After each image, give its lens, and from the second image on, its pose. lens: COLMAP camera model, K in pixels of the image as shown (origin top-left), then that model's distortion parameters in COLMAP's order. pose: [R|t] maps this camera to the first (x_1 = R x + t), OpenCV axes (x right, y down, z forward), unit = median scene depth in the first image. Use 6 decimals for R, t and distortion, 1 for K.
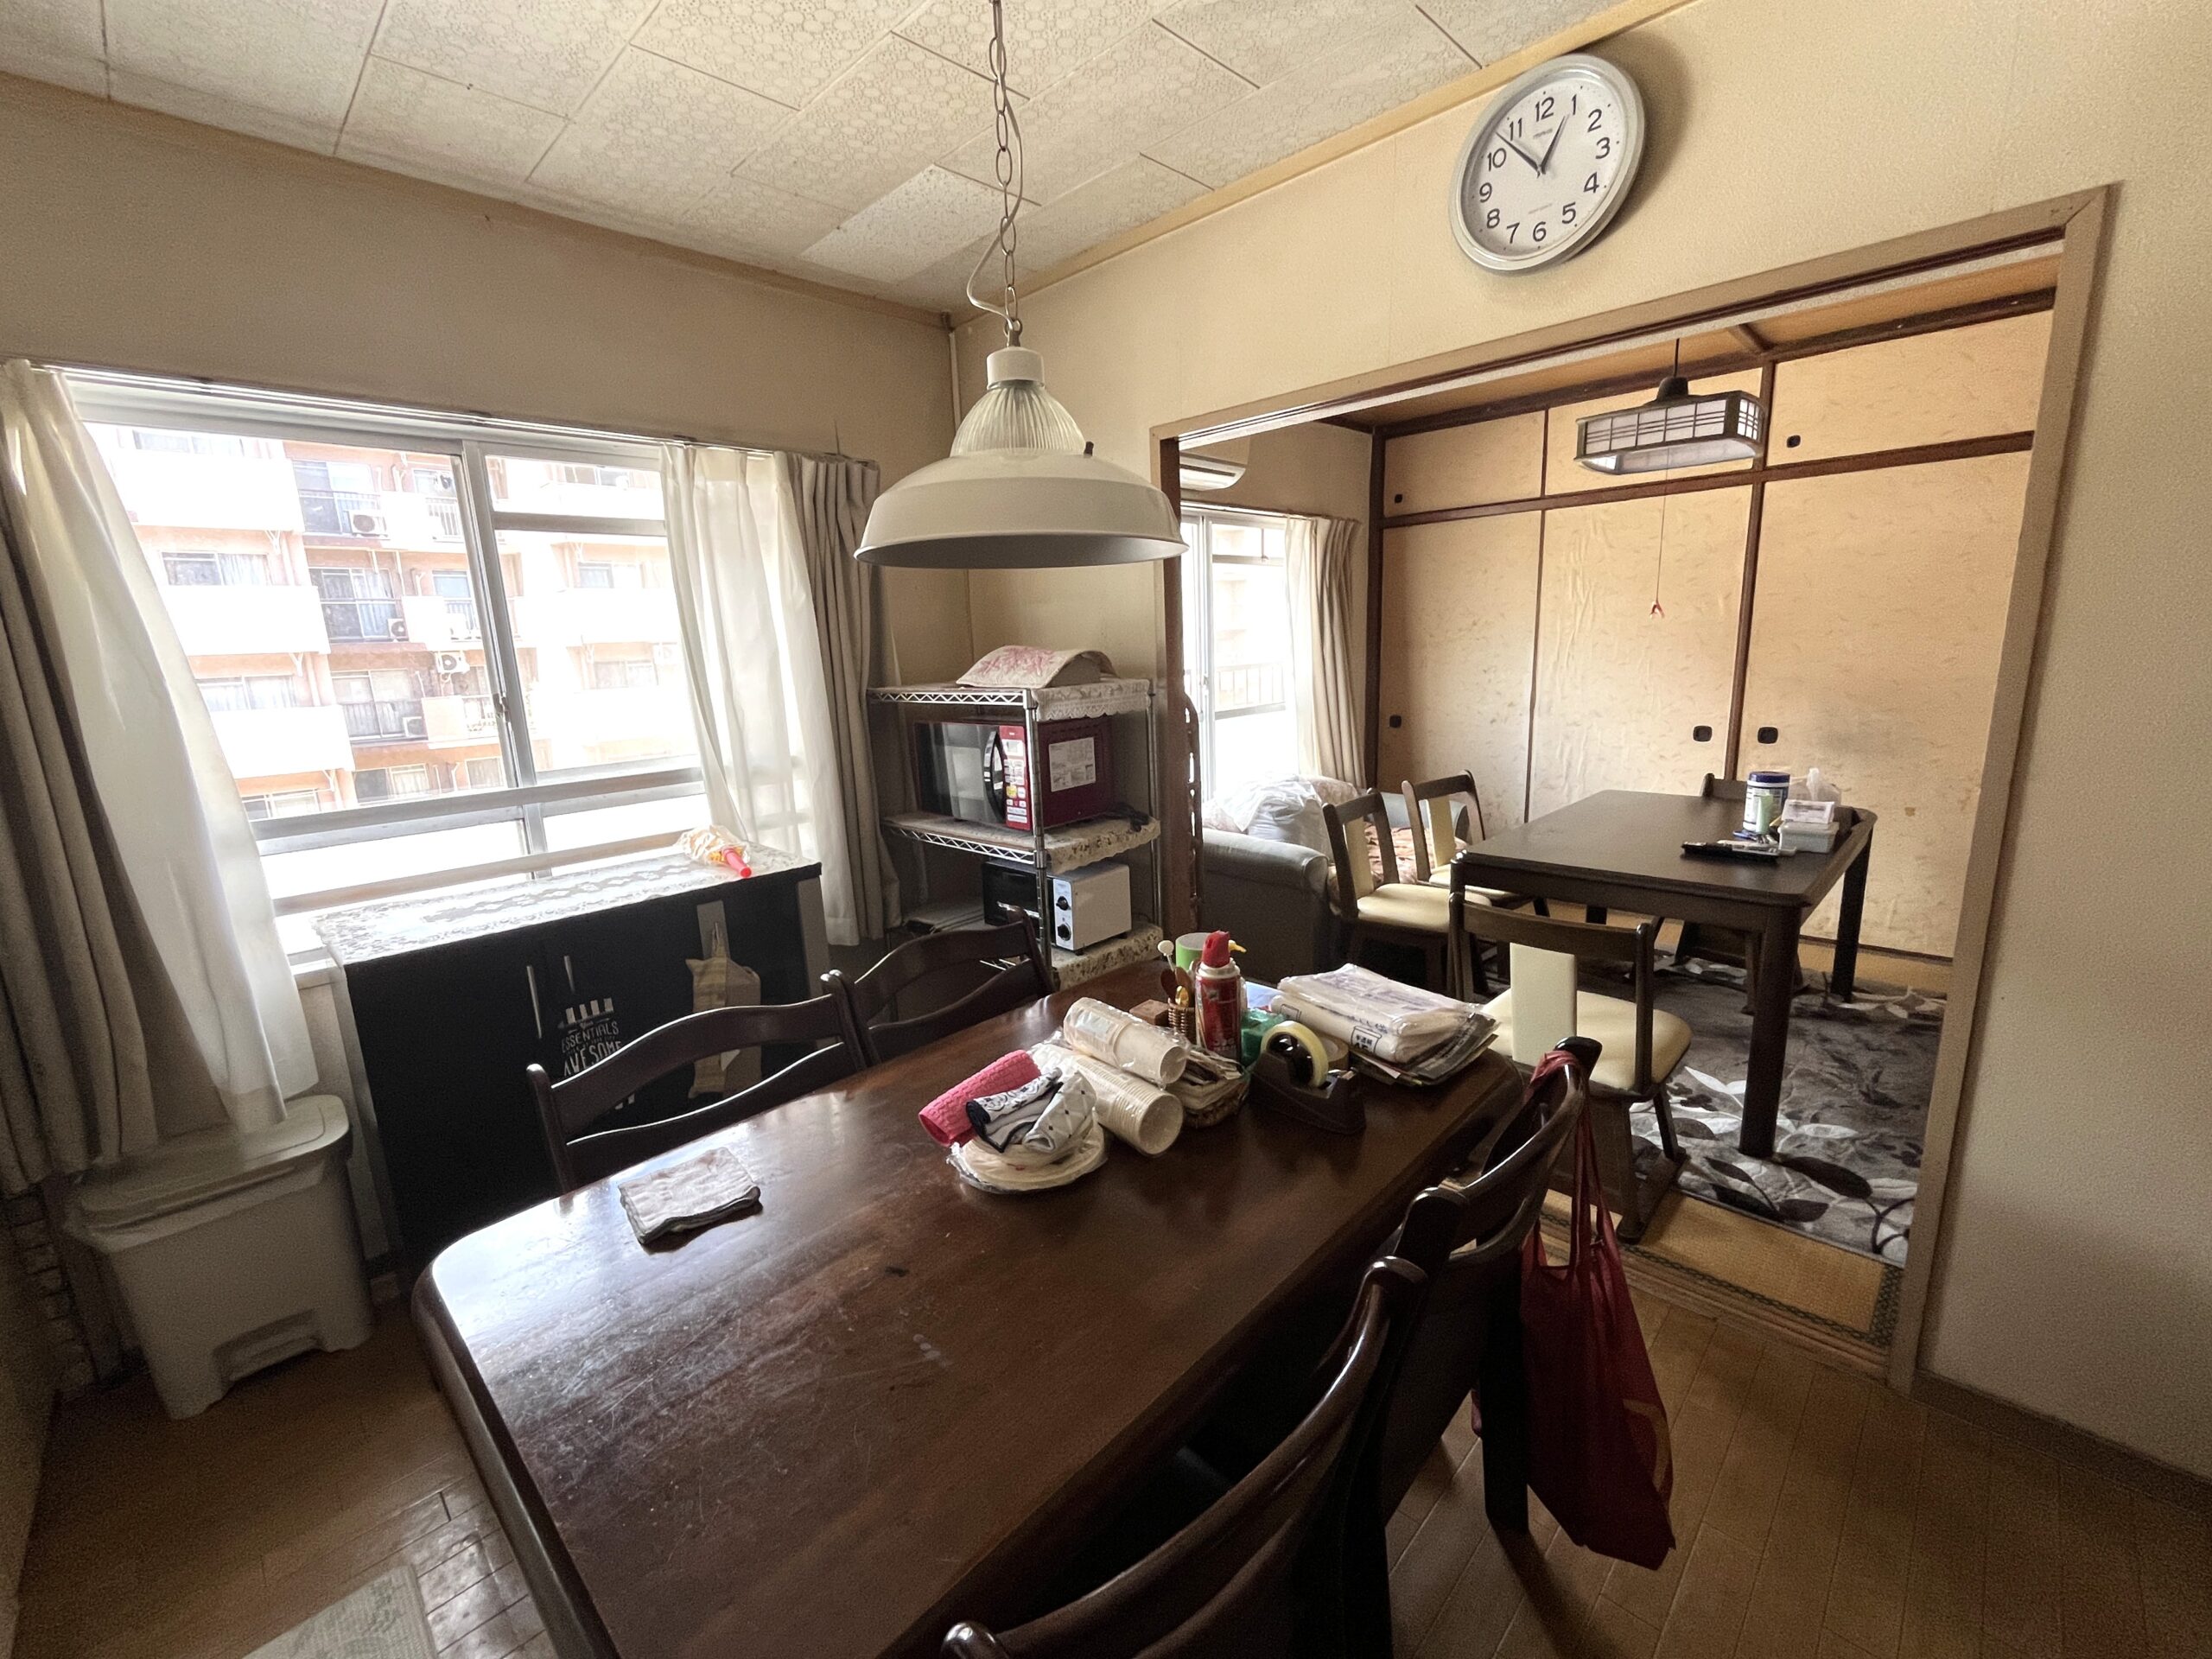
lens RADIAL K [[920.2, 0, 1110.4], [0, 920.2, 833.0], [0, 0, 1]] dist [0.002716, 0.001473]
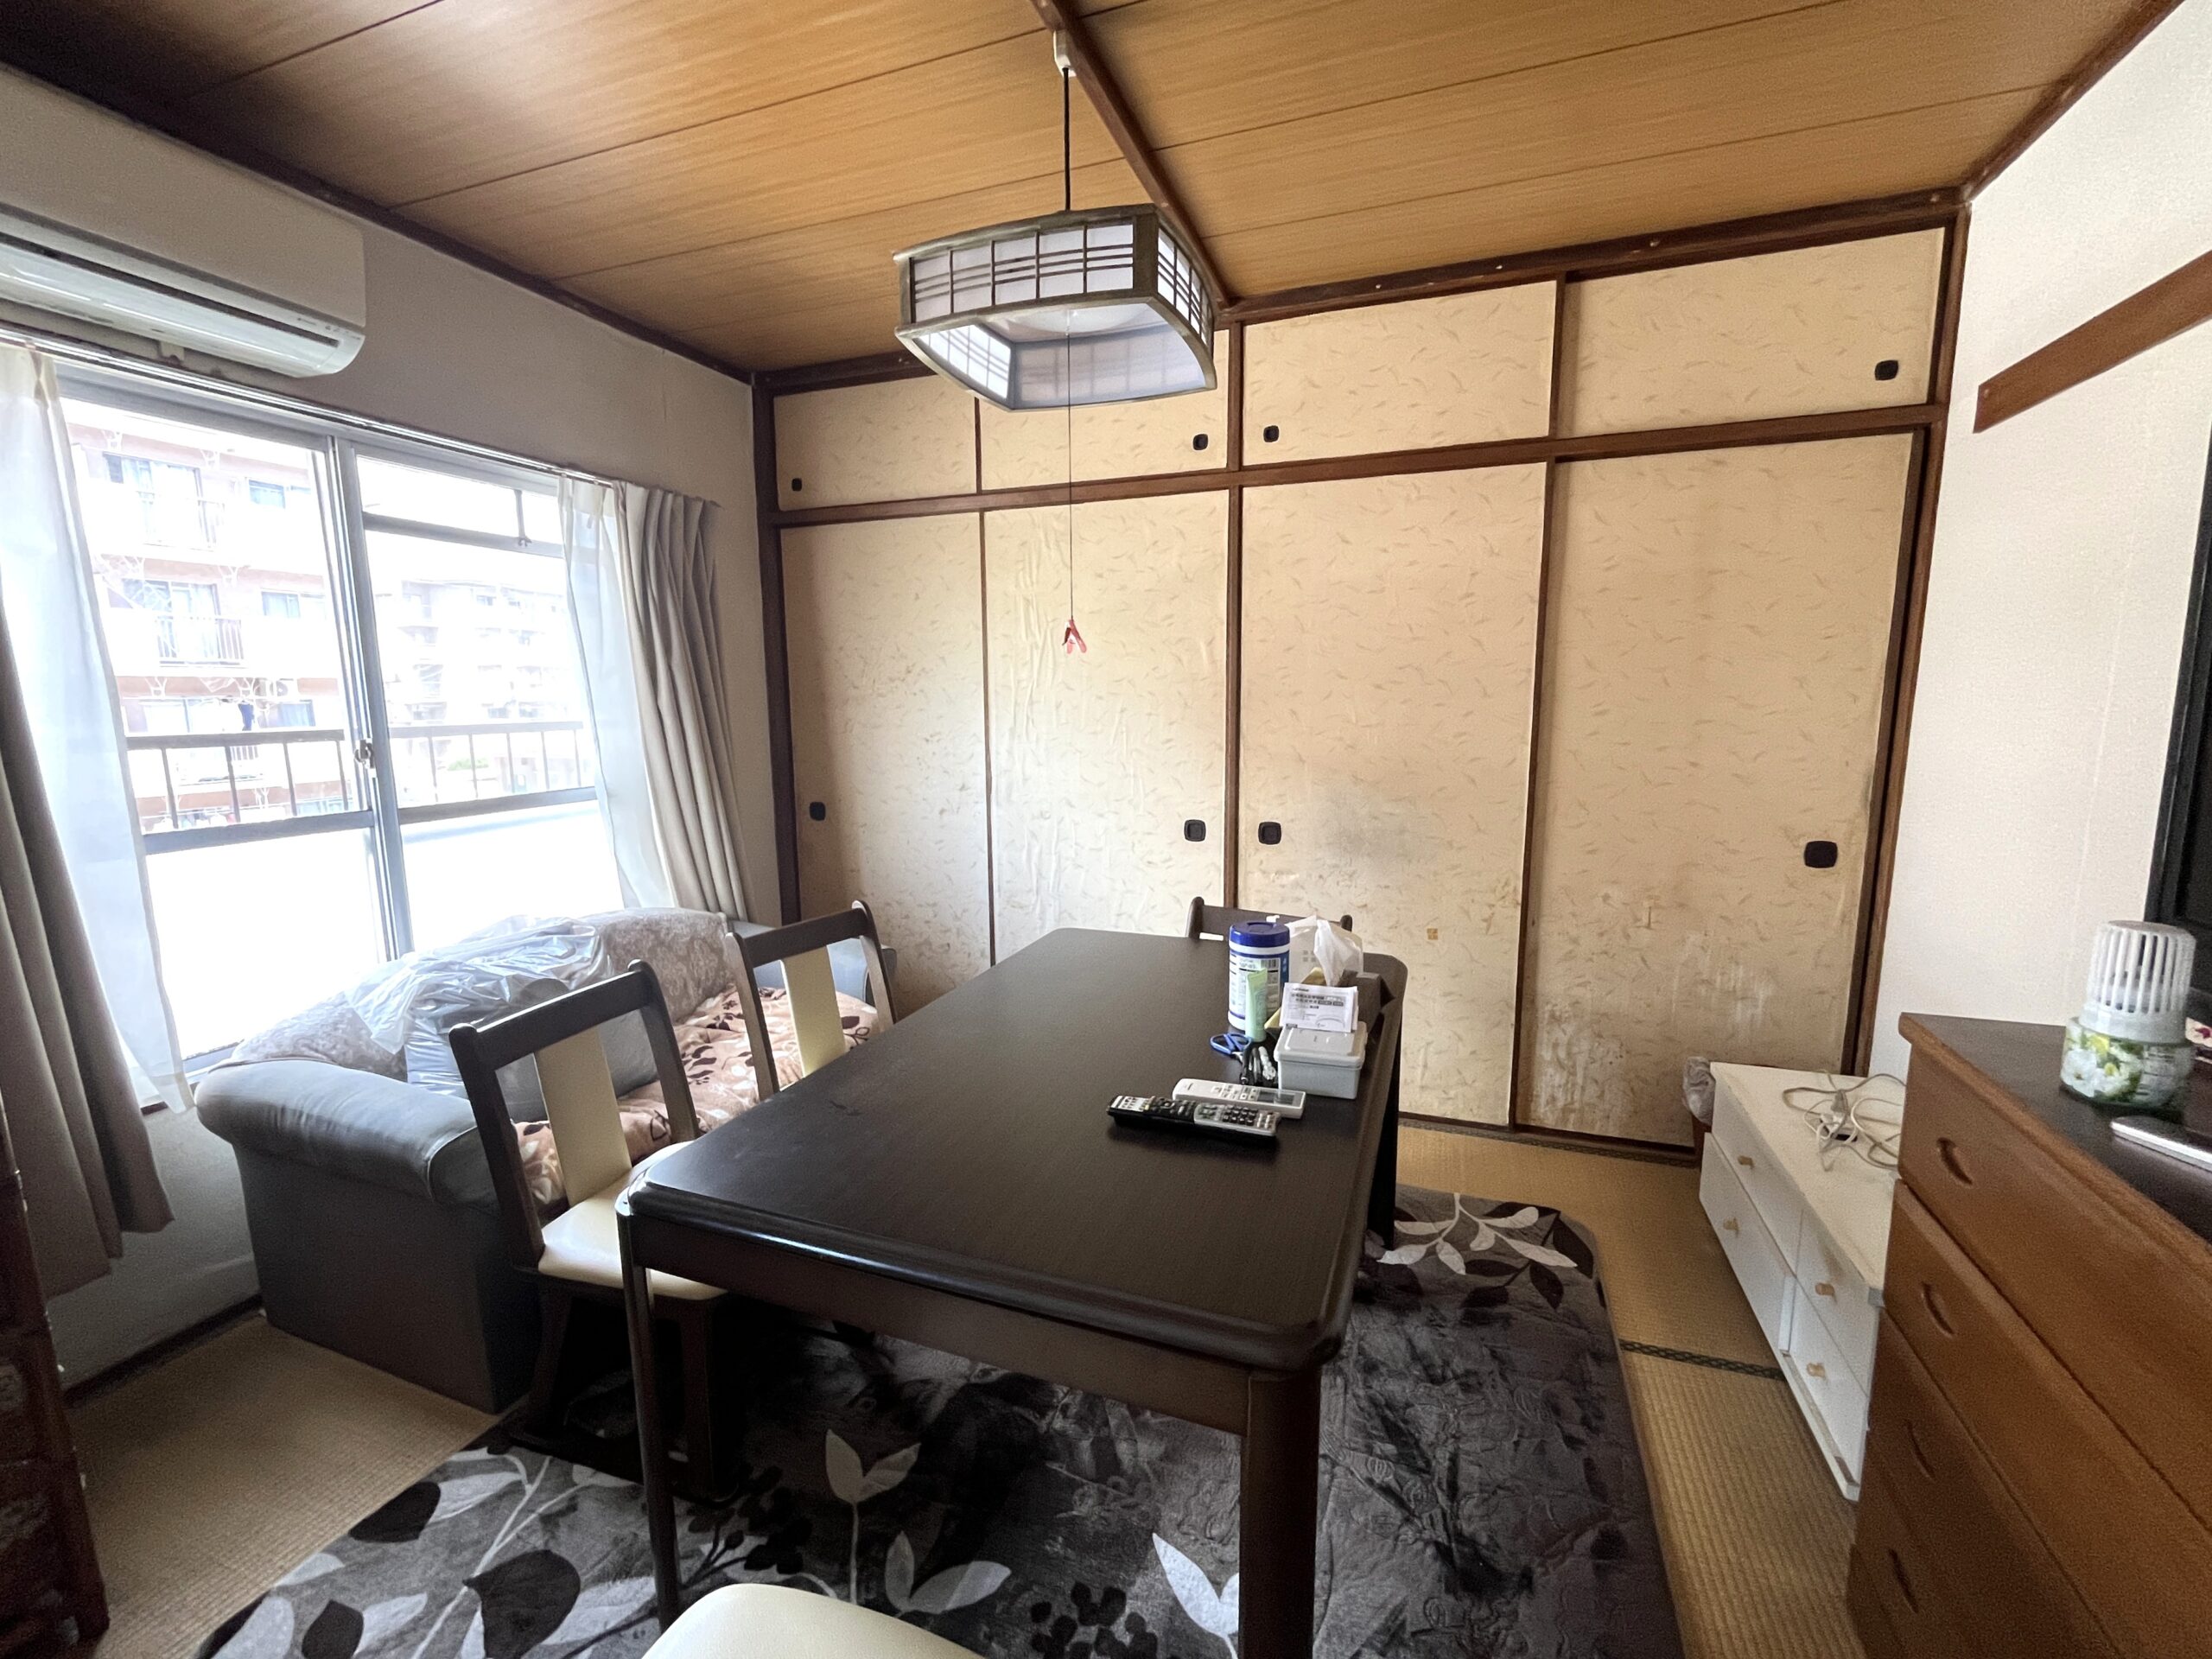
lens RADIAL K [[920.2, 0, 1105.5], [0, 920.2, 832.9], [0, 0, 1]] dist [0.002716, 0.001473]
pose [[0.914944, -0.027444, 0.402647, 0.312642], [0.054214, 0.997000, -0.055238, -0.075756], [-0.399923, 0.072369, 0.913687, 0.401983]]
